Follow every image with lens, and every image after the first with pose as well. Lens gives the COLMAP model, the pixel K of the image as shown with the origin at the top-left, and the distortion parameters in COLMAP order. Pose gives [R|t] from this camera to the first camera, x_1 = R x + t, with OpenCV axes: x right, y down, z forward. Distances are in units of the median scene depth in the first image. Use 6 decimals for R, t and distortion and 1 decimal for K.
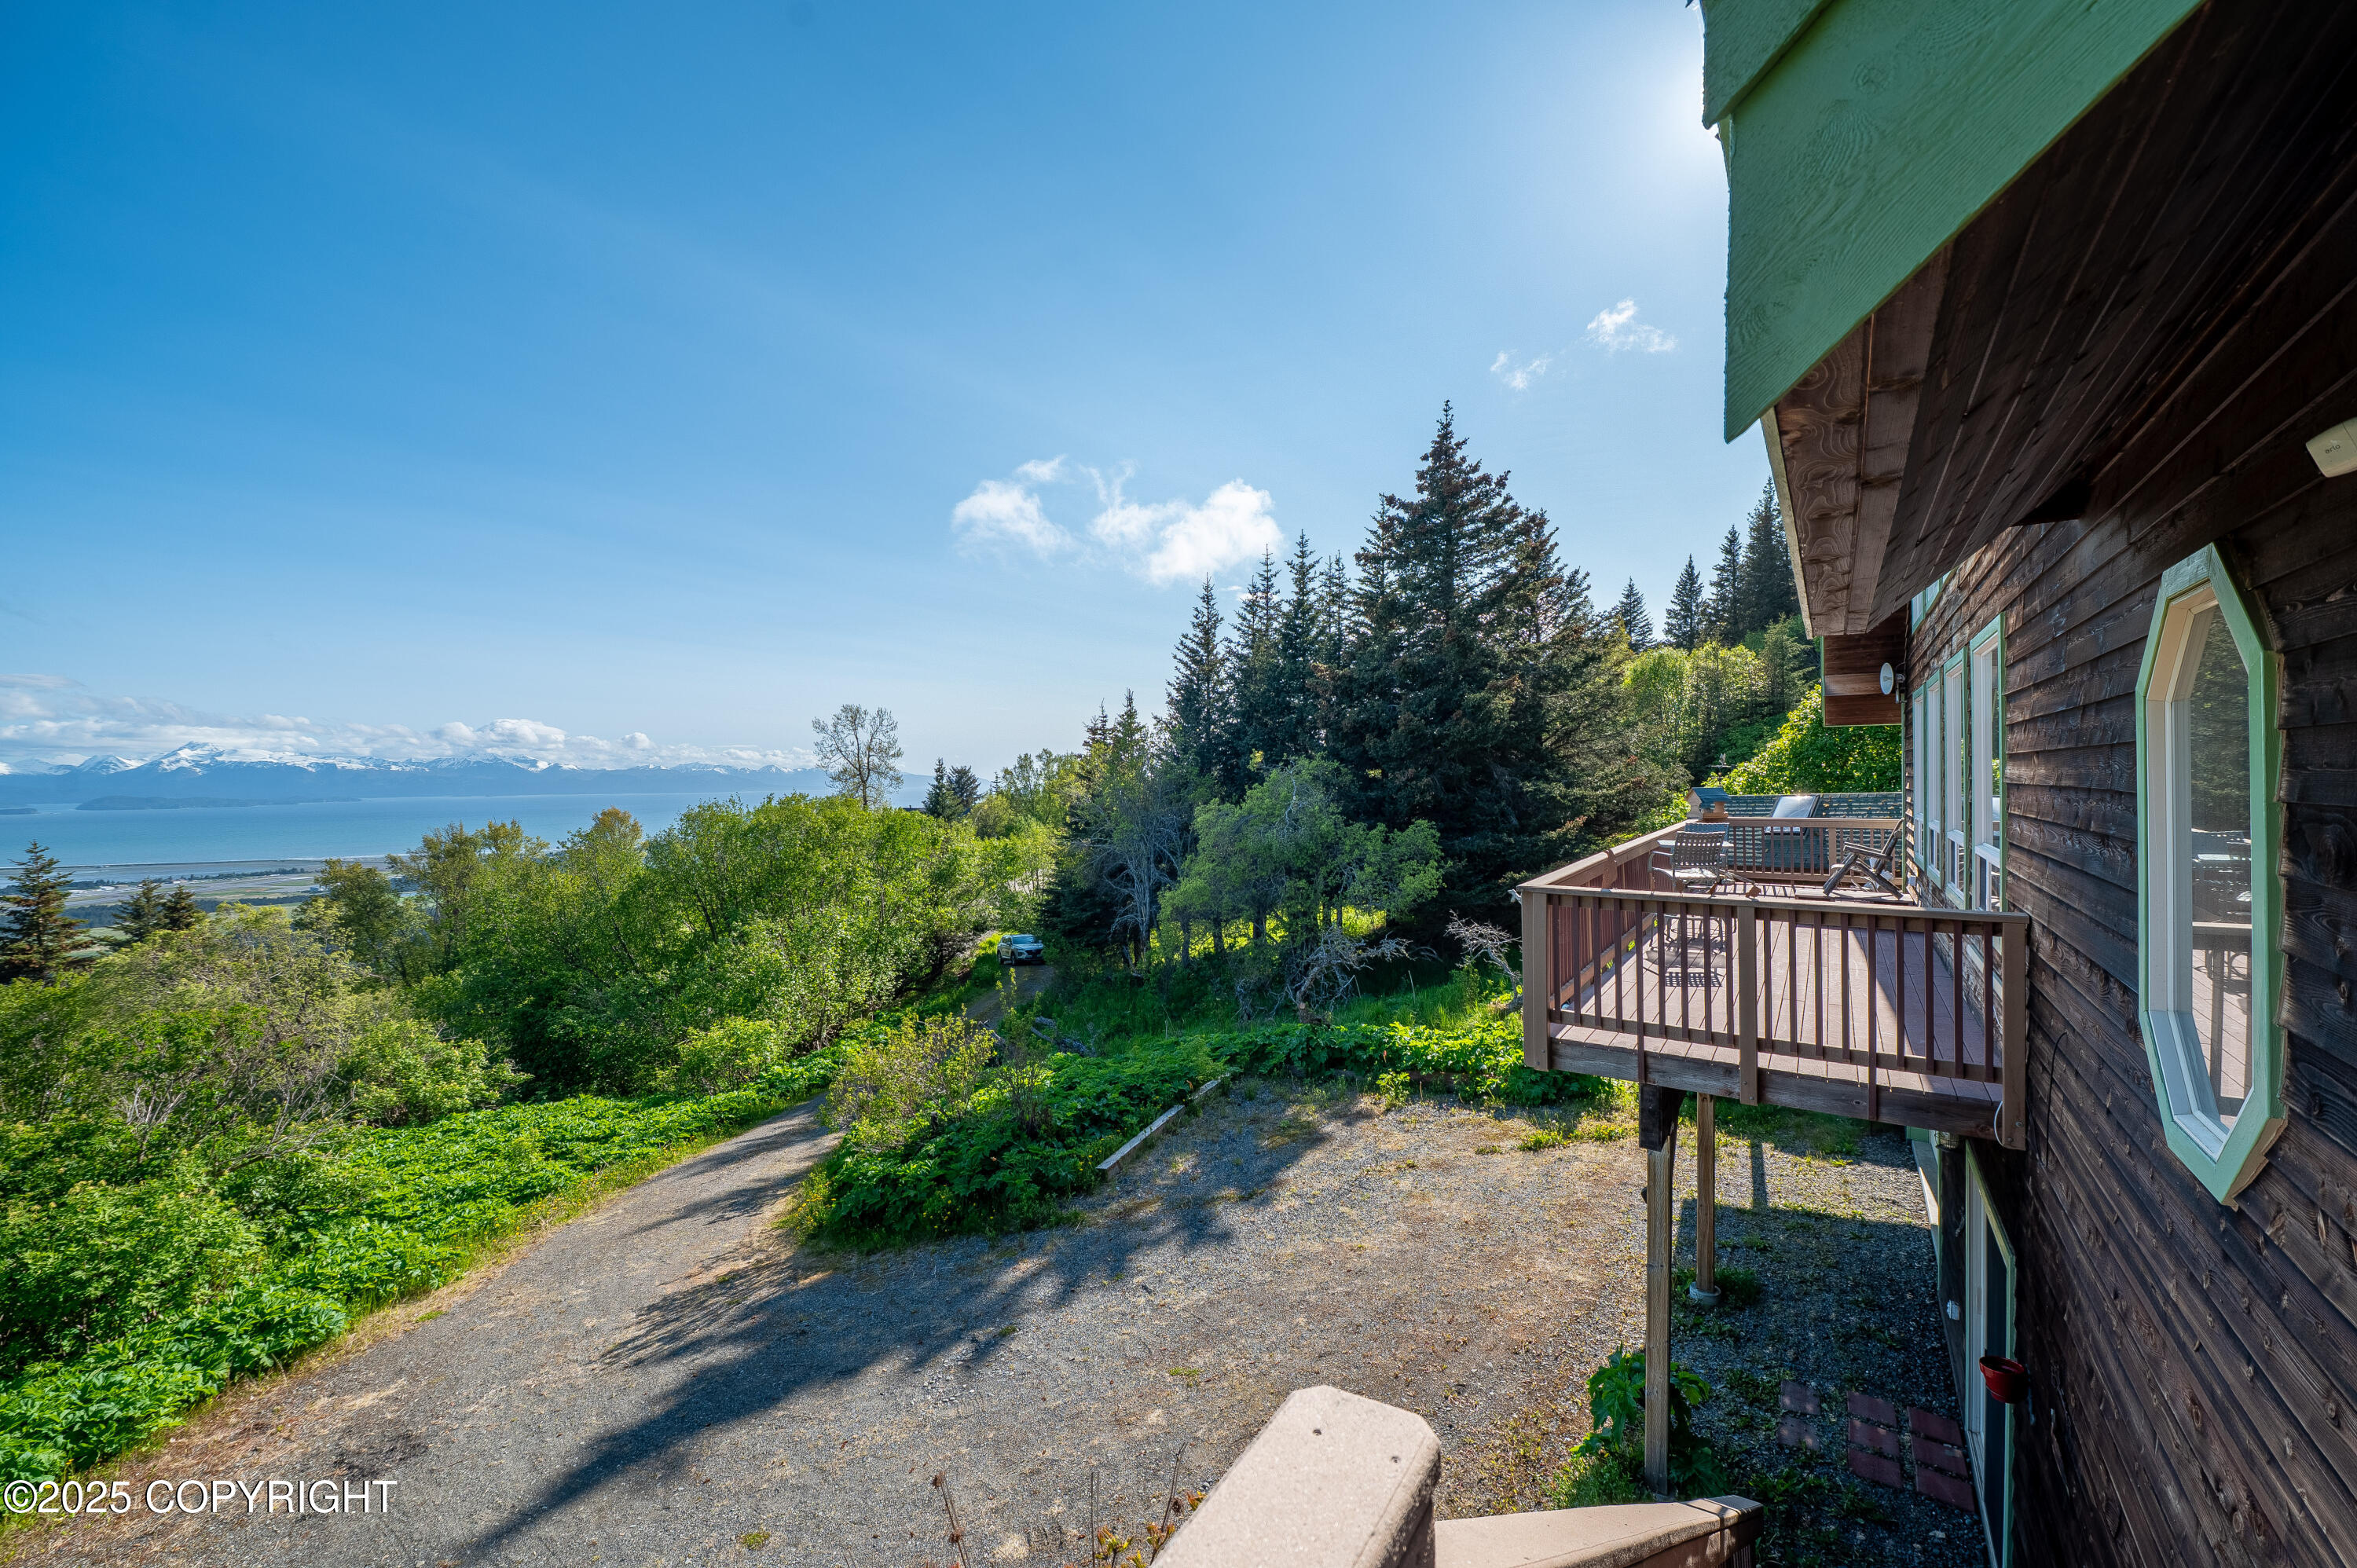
lens RADIAL K [[937.9, 0, 1170.4], [0, 937.9, 784.1], [0, 0, 1]] dist [-0.006695, -0.000089]
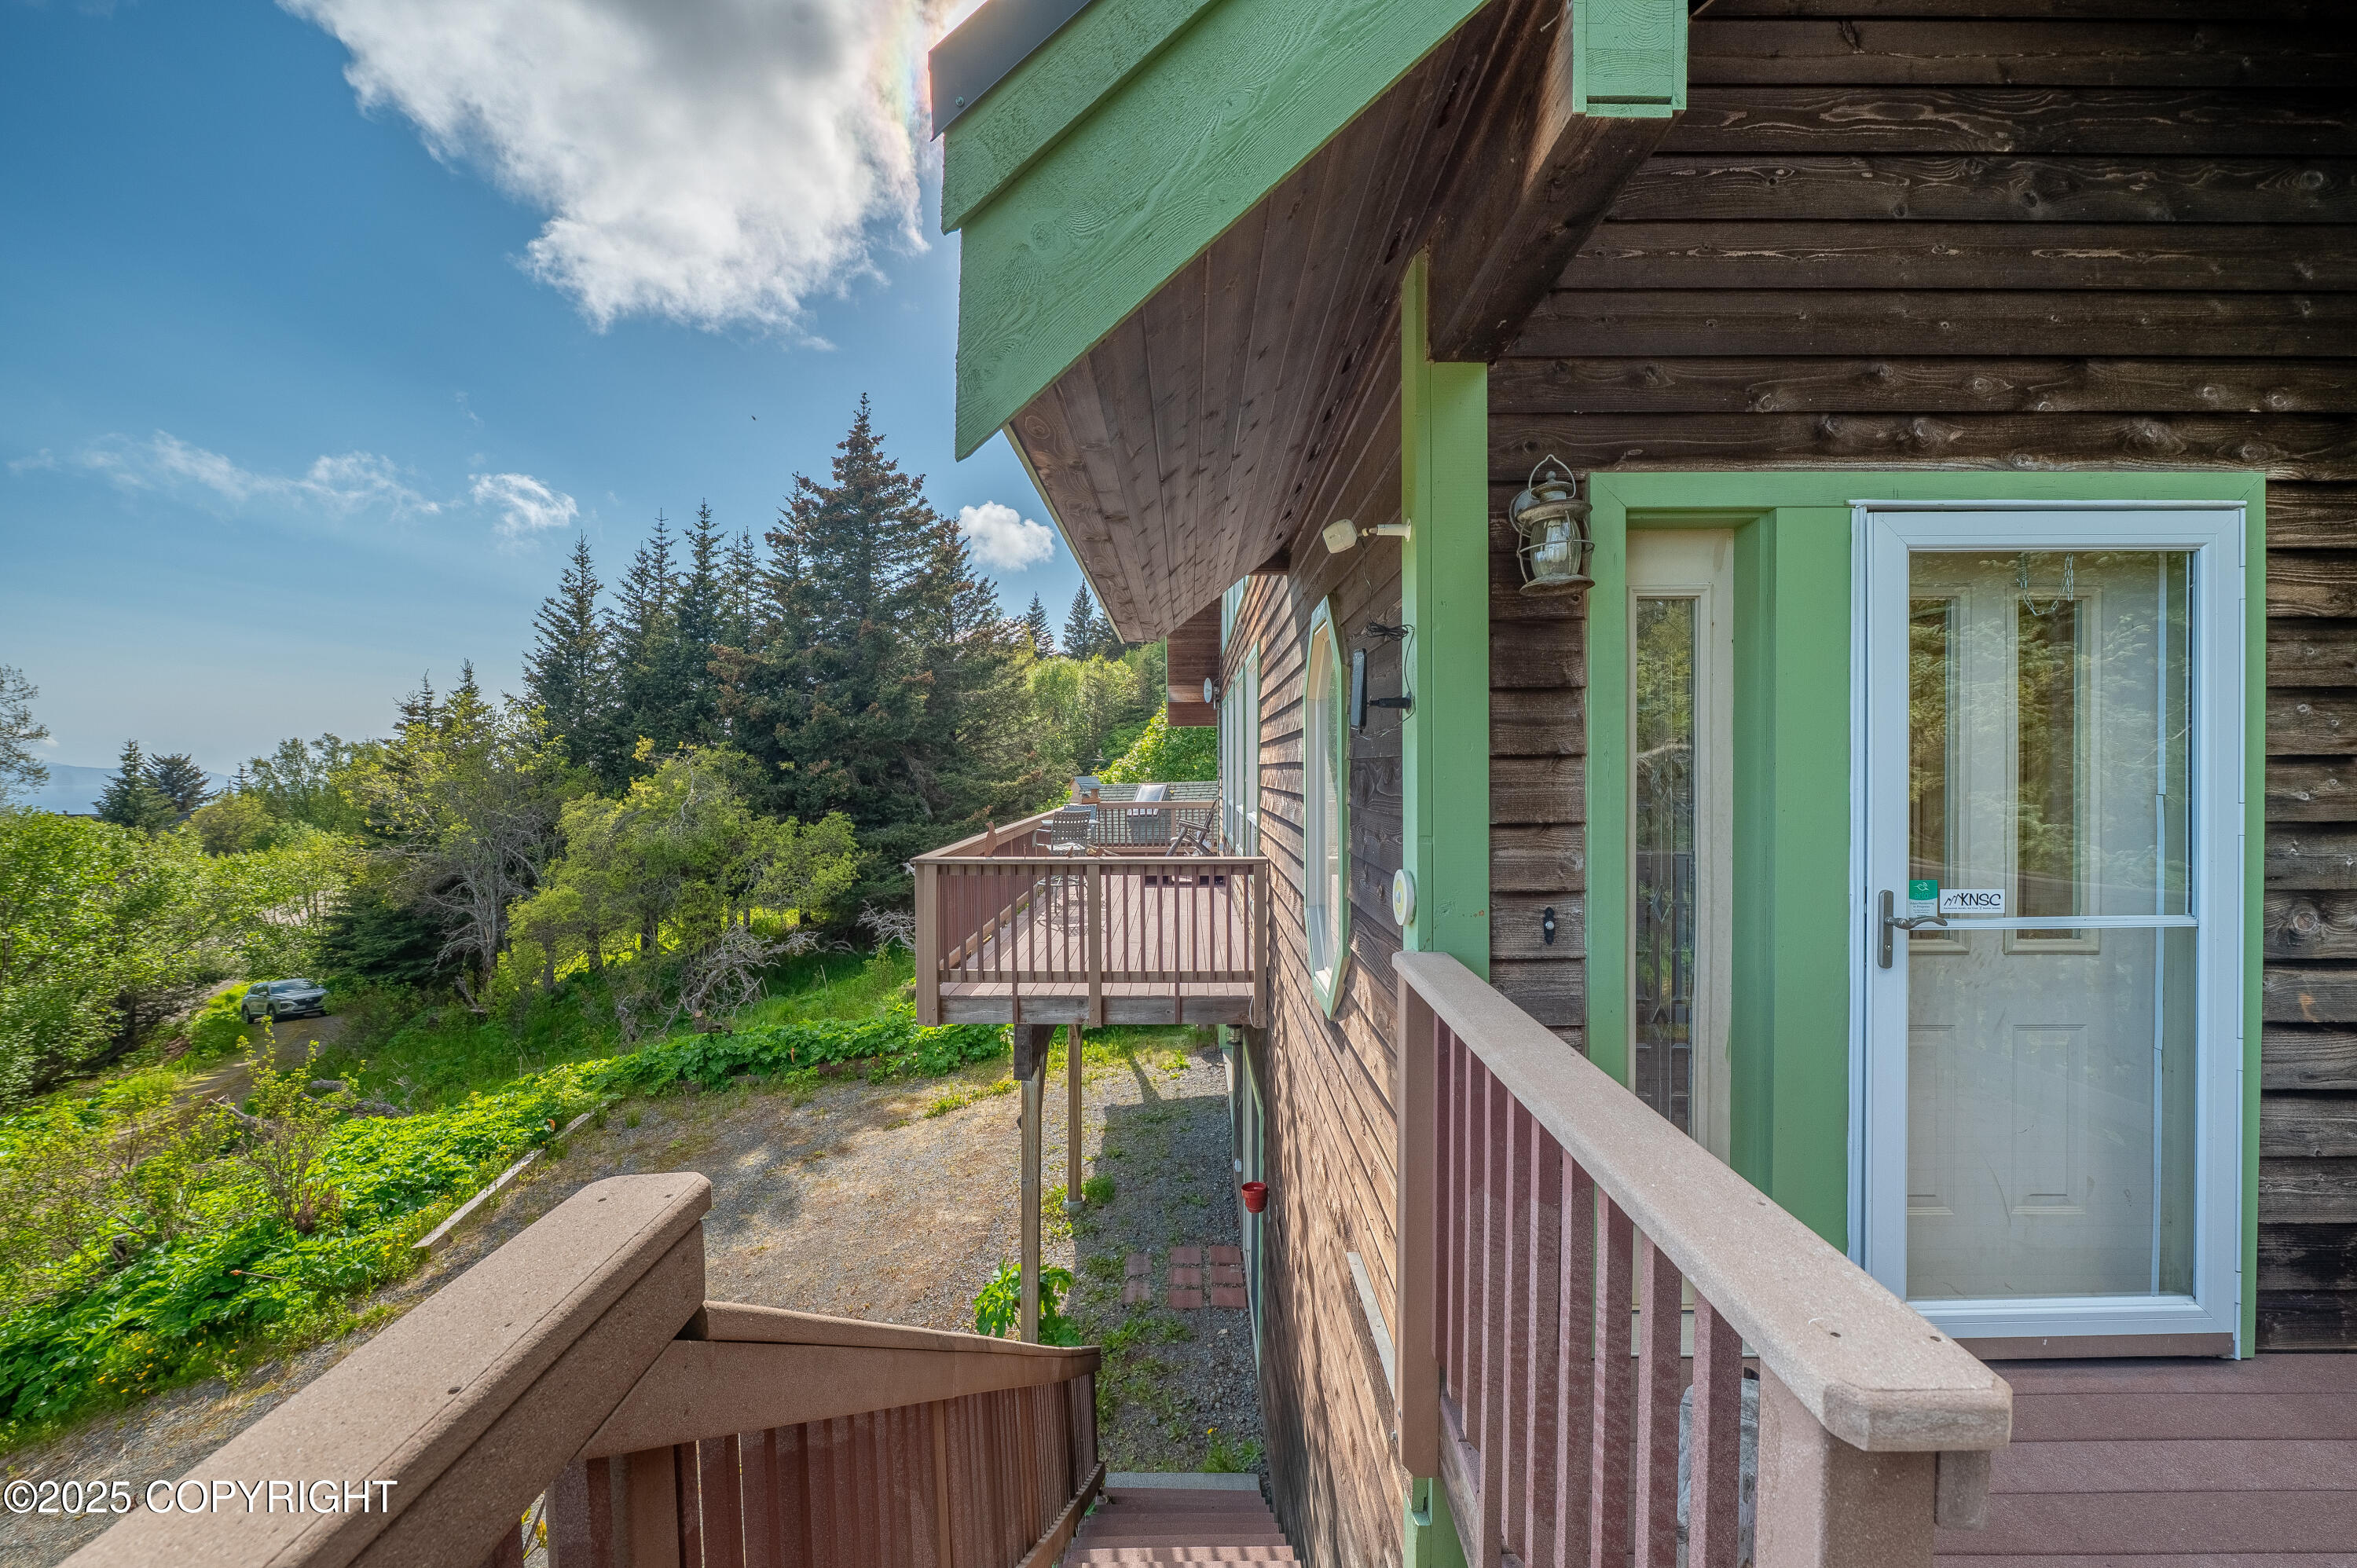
lens RADIAL K [[938.0, 0, 1175.3], [0, 938.0, 775.4], [0, 0, 1]] dist [-0.007130, -0.000328]
pose [[0.823019, 0.001713, 0.568012, 0.001839], [0.000928, 0.999990, -0.004360, 0.003320], [-0.568013, 0.004115, 0.823009, -0.009924]]
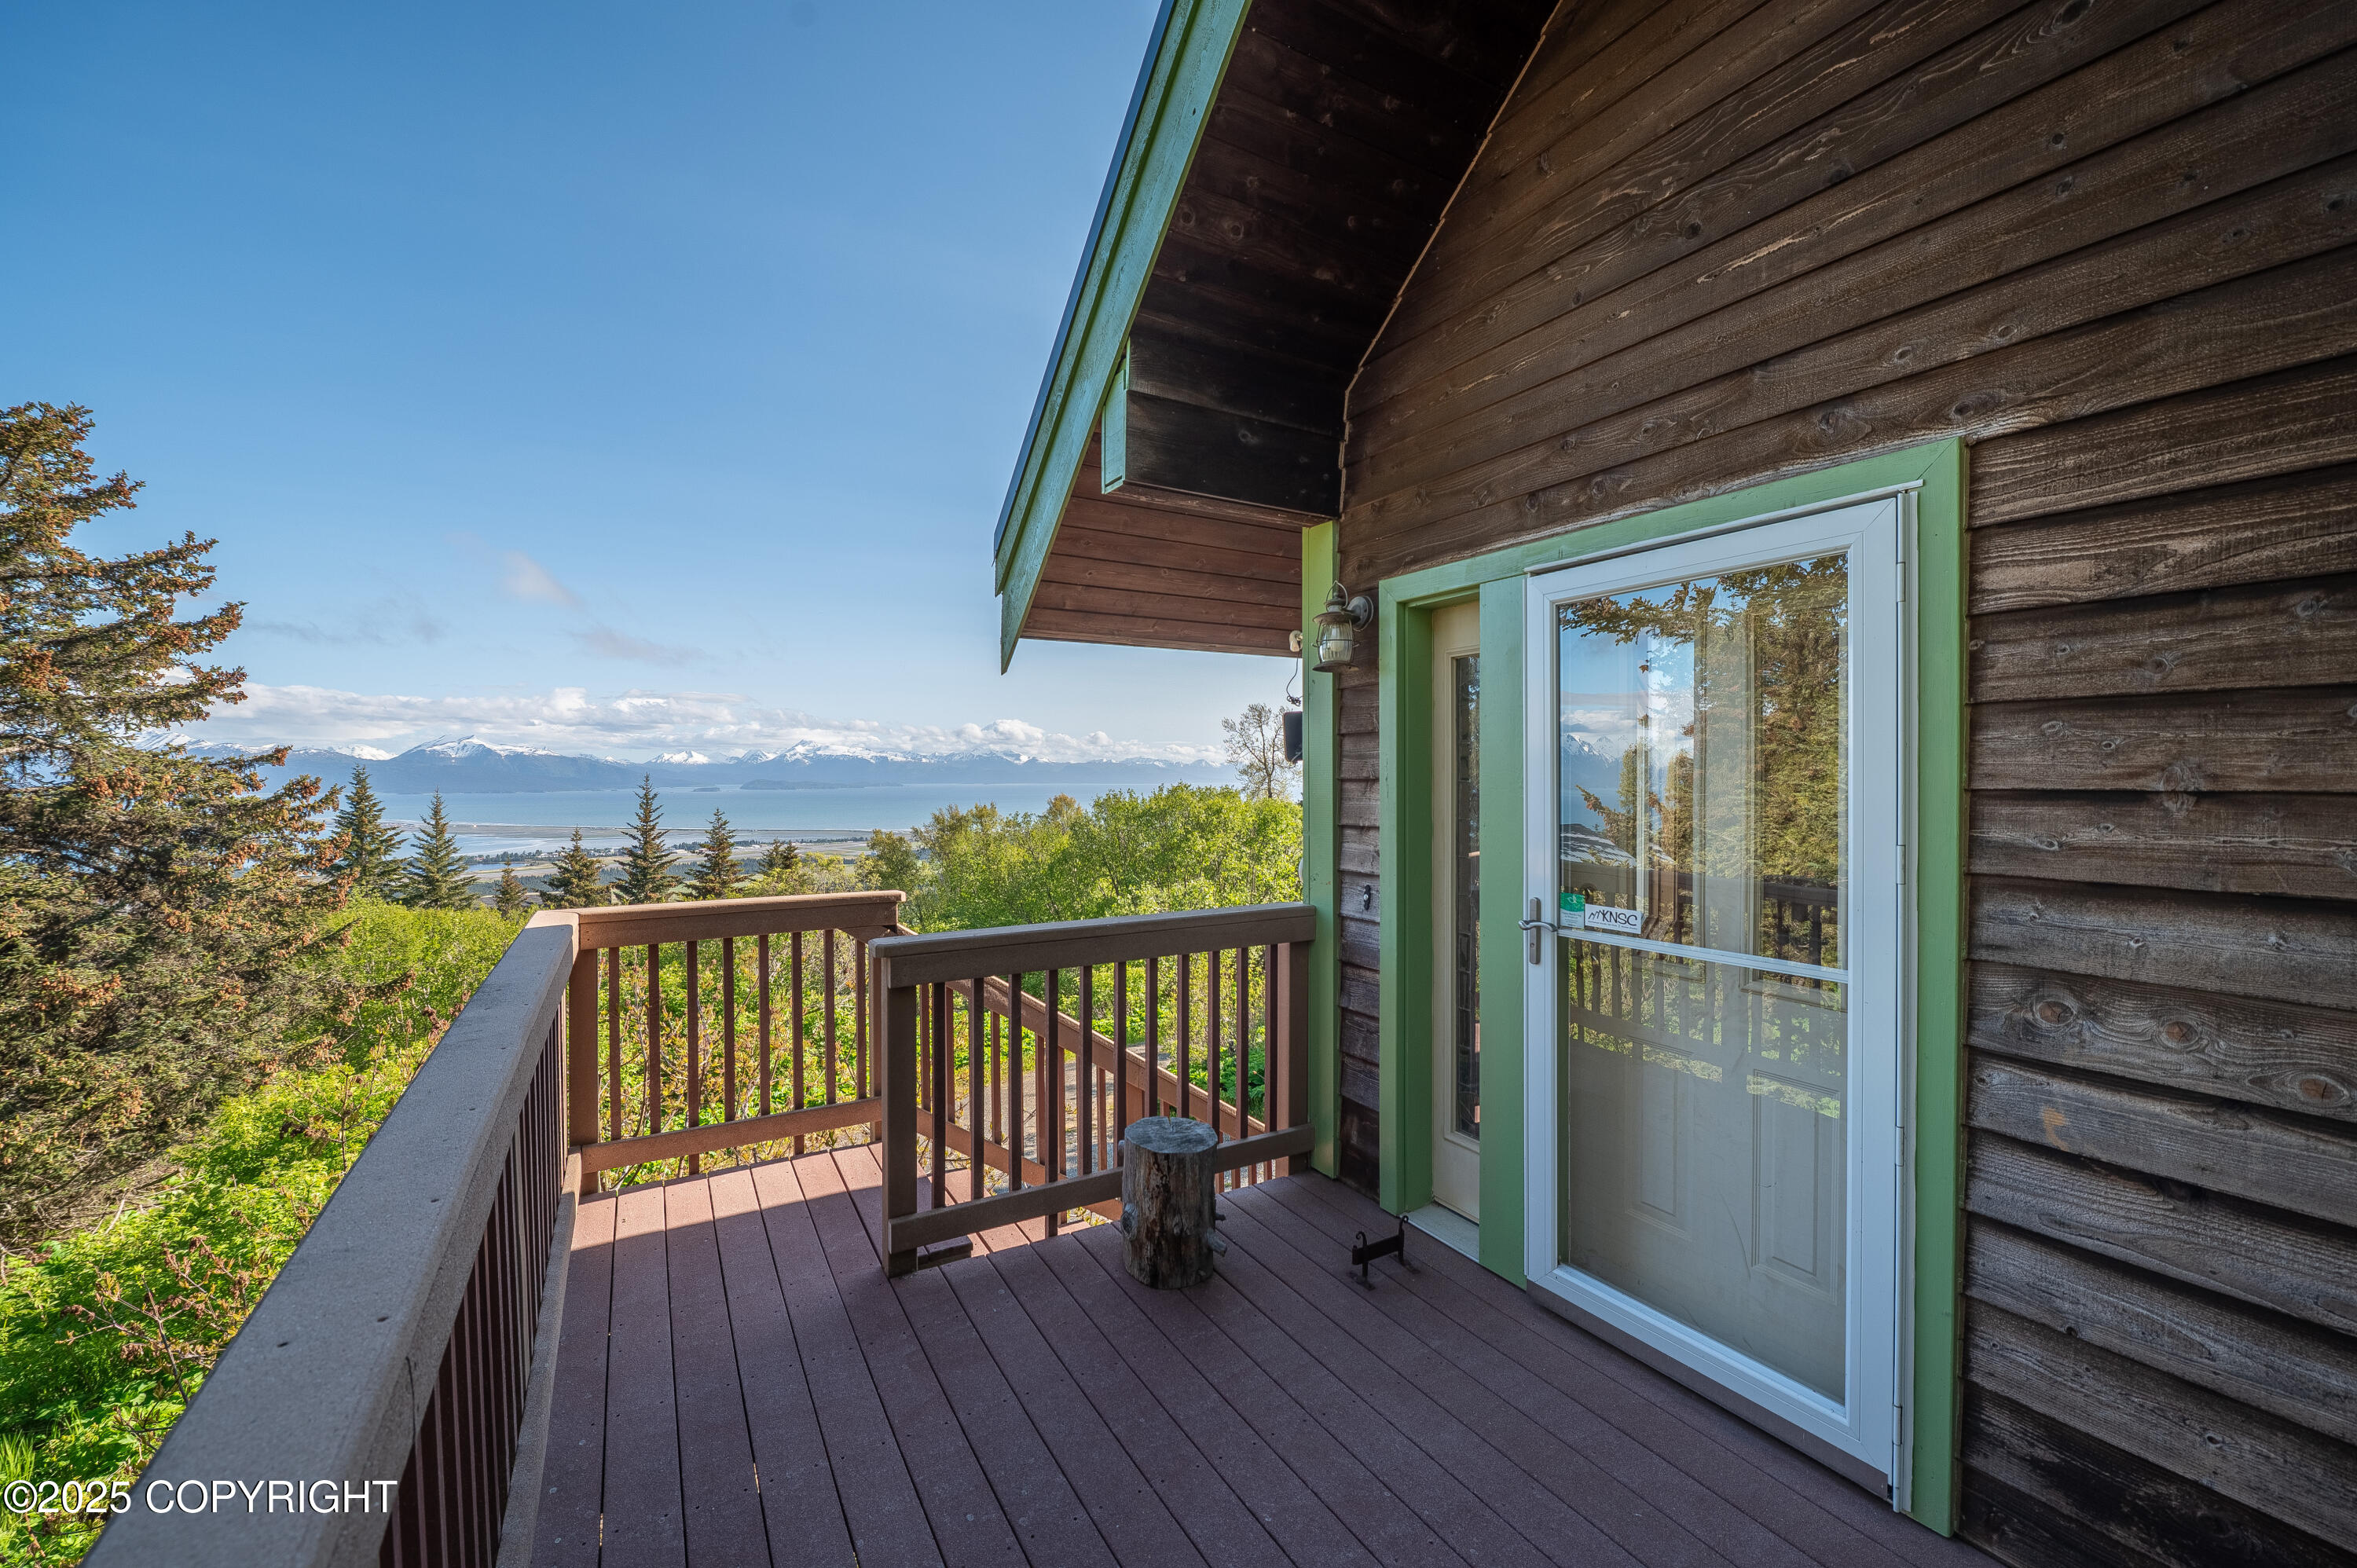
lens RADIAL K [[934.9, 0, 1174.8], [0, 934.9, 779.6], [0, 0, 1]] dist [-0.007227, -0.000464]
pose [[0.908389, 0.013812, -0.417897, 0.089584], [-0.013747, 0.999900, 0.003166, 0.001506], [0.417899, 0.002869, 0.908489, -0.069692]]
